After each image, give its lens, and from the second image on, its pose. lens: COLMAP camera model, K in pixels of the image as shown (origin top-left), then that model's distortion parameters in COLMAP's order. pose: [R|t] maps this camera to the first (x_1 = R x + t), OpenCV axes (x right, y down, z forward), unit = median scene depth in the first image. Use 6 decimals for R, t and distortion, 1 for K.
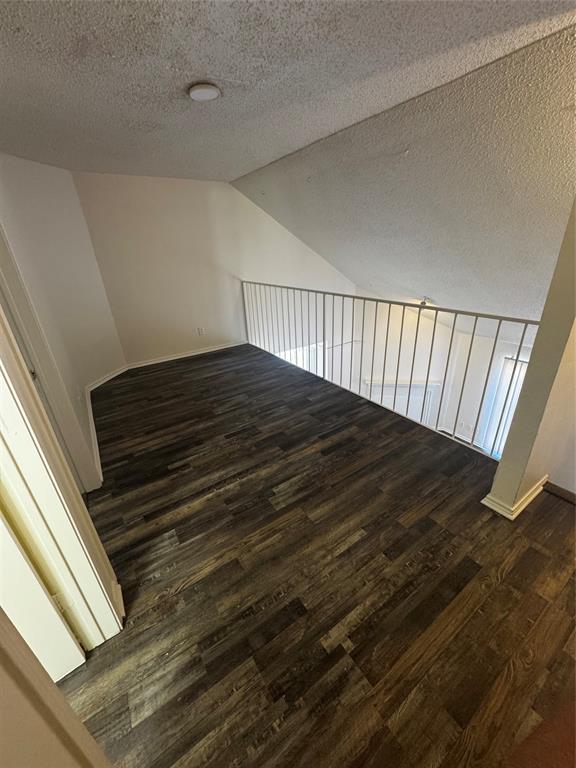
lens RADIAL K [[305.8, 0, 288.0], [0, 305.8, 384.0], [0, 0, 1]] dist [-0.003498, 0.000374]
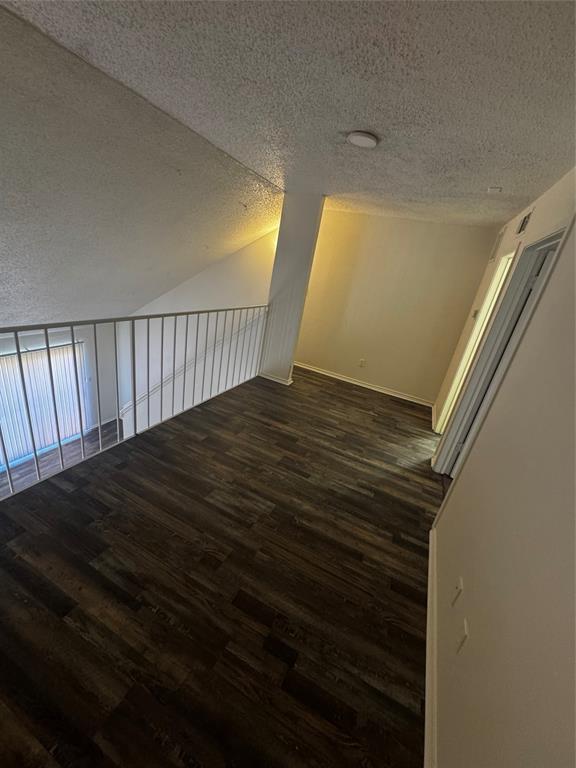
lens RADIAL K [[305.8, 0, 288.0], [0, 305.8, 384.0], [0, 0, 1]] dist [-0.003498, 0.000374]
pose [[-0.516220, -0.350155, 0.781607, -0.898181], [0.221578, 0.826932, 0.516804, -0.626162], [-0.827297, 0.439971, -0.349292, 1.398842]]
